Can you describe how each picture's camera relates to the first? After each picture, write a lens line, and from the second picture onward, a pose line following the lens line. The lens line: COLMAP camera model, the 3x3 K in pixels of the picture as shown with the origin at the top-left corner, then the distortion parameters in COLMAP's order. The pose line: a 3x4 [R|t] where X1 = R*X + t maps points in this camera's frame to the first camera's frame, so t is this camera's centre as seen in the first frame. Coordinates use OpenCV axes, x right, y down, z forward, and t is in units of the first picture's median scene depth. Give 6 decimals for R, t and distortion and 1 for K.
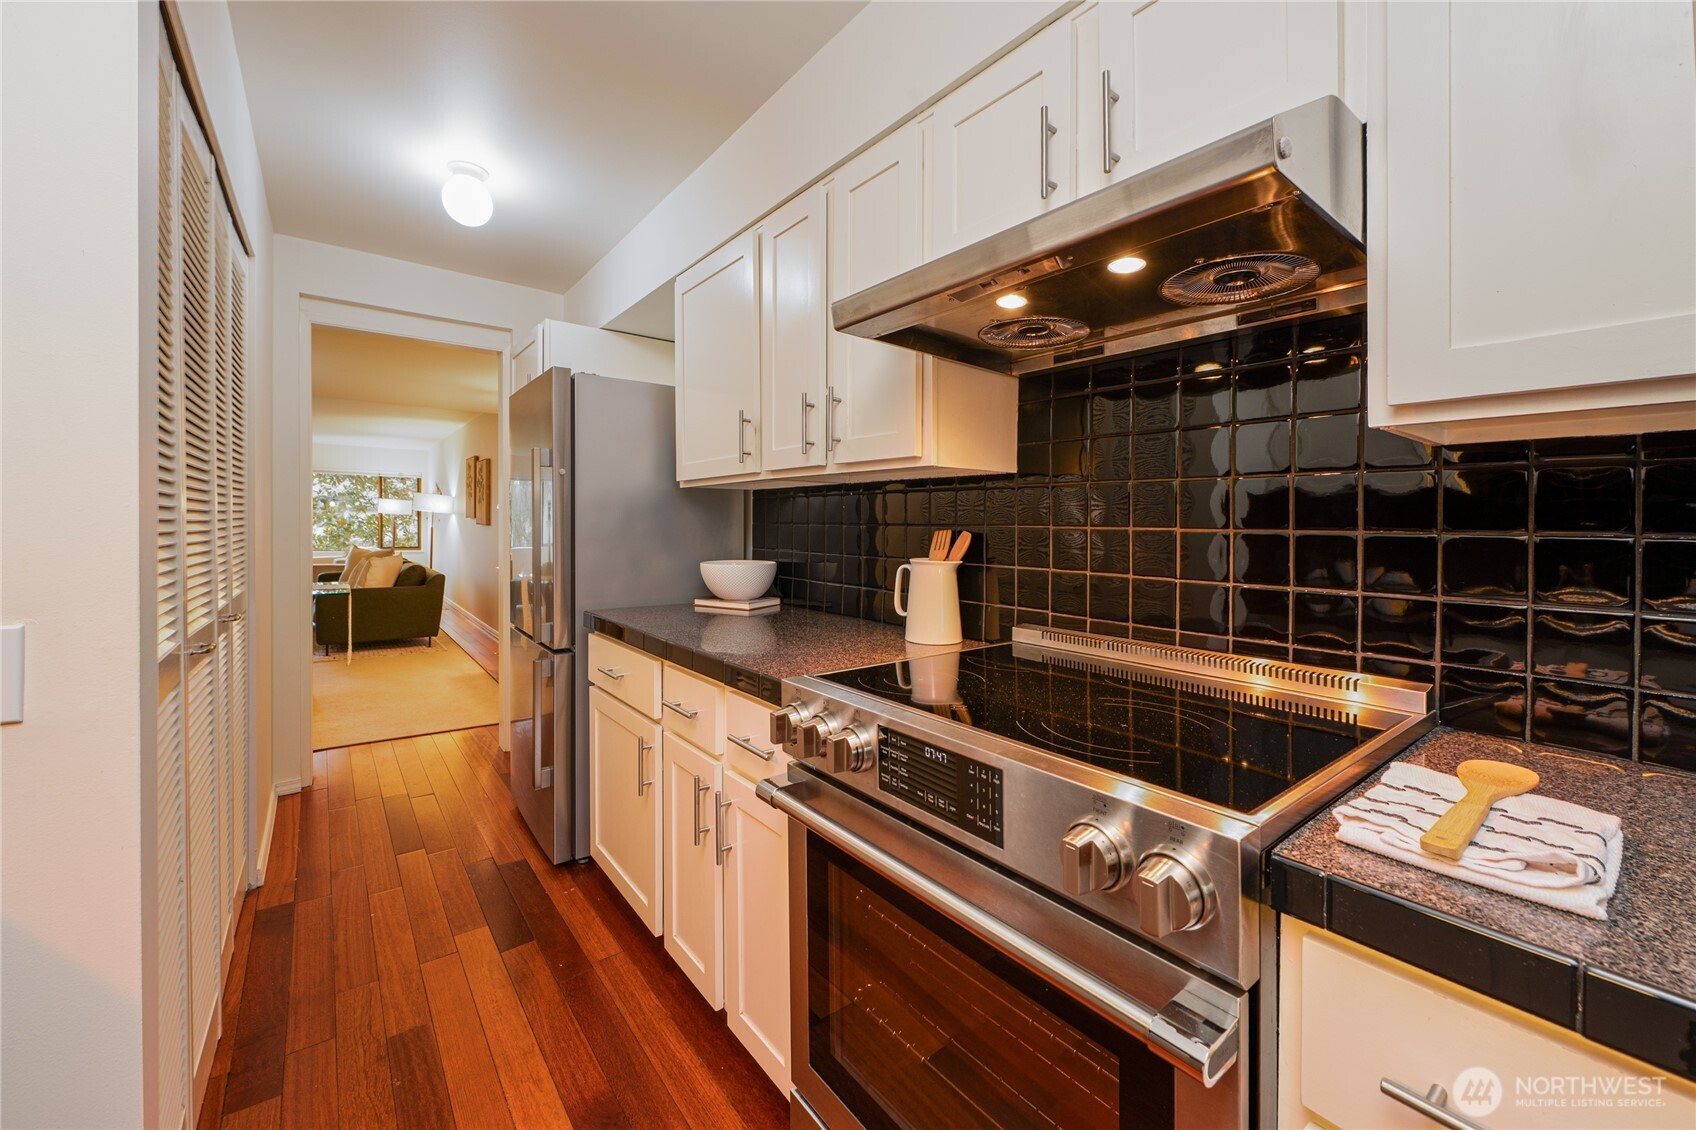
lens RADIAL K [[662.1, 0, 833.2], [0, 662.1, 543.6], [0, 0, 1]] dist [0.000298, -0.002281]
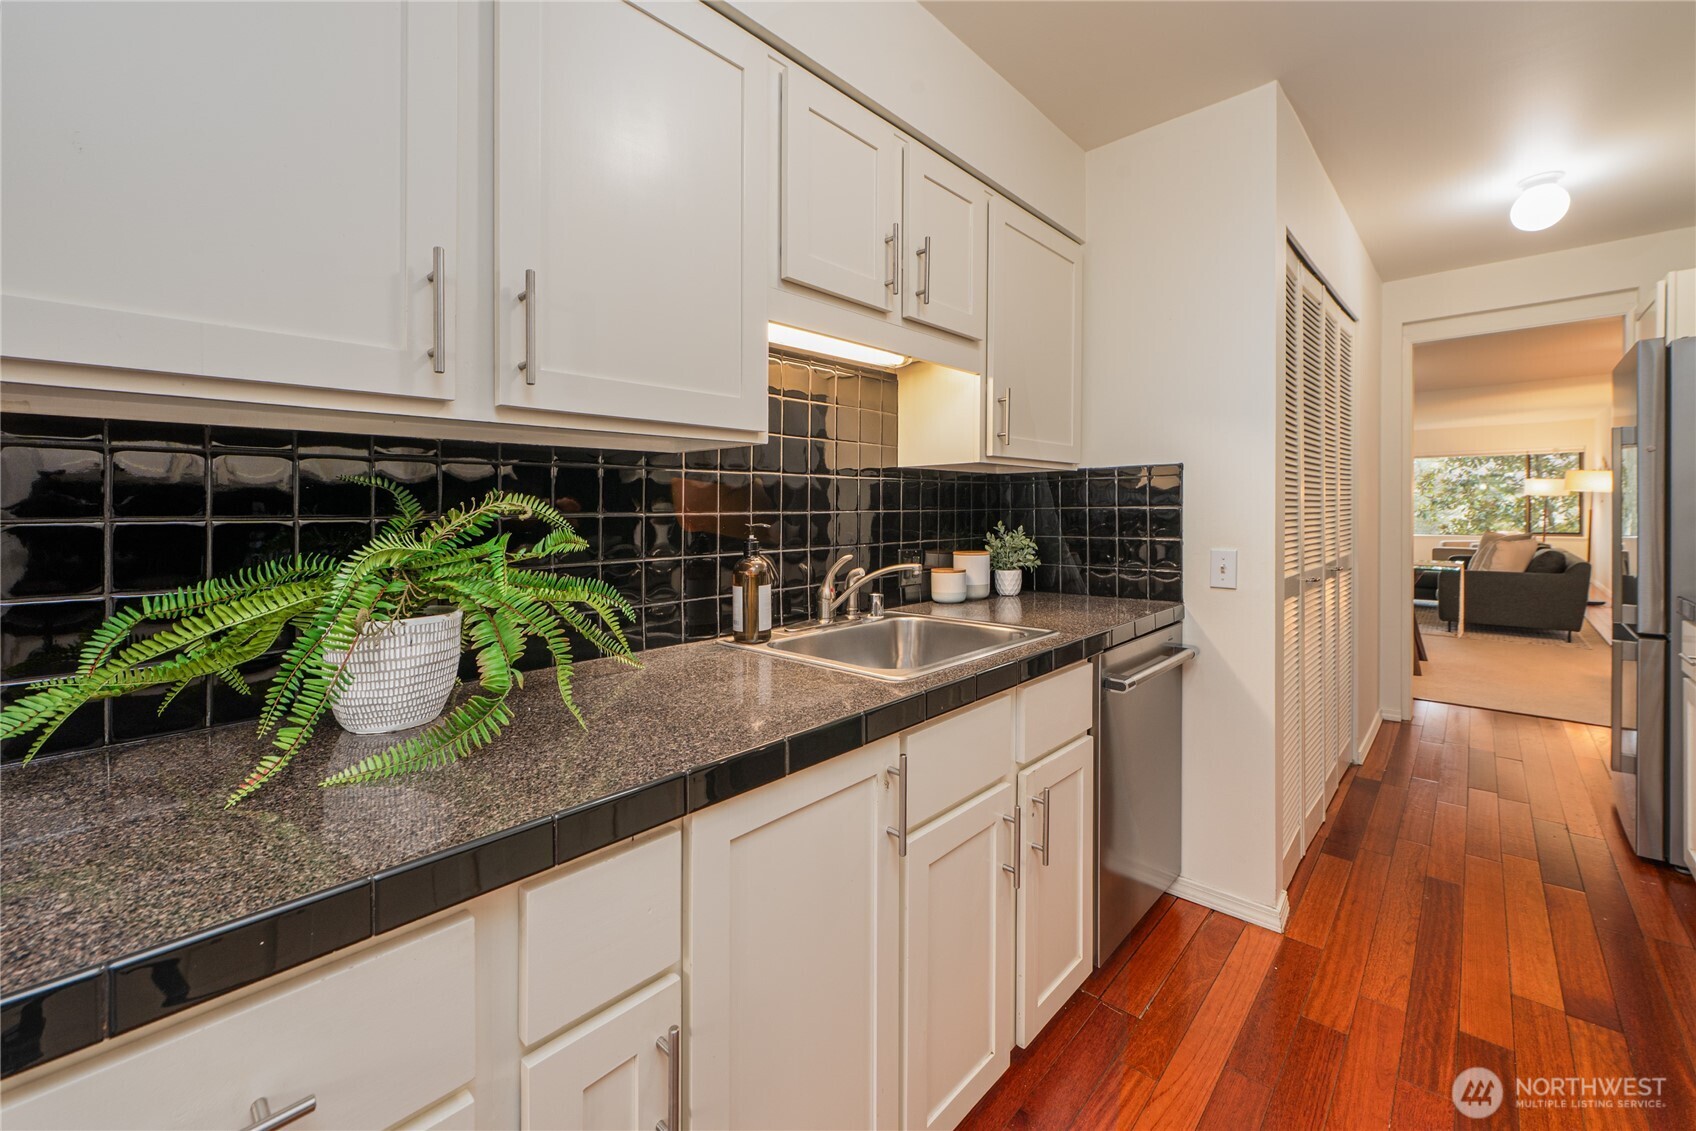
lens RADIAL K [[662.1, 0, 842.7], [0, 662.1, 508.4], [0, 0, 1]] dist [0.000298, -0.002281]
pose [[0.141408, -0.014439, -0.989846, 0.147367], [-0.016163, 0.999727, -0.016893, 0.005379], [0.989819, 0.018388, 0.141136, -0.116749]]
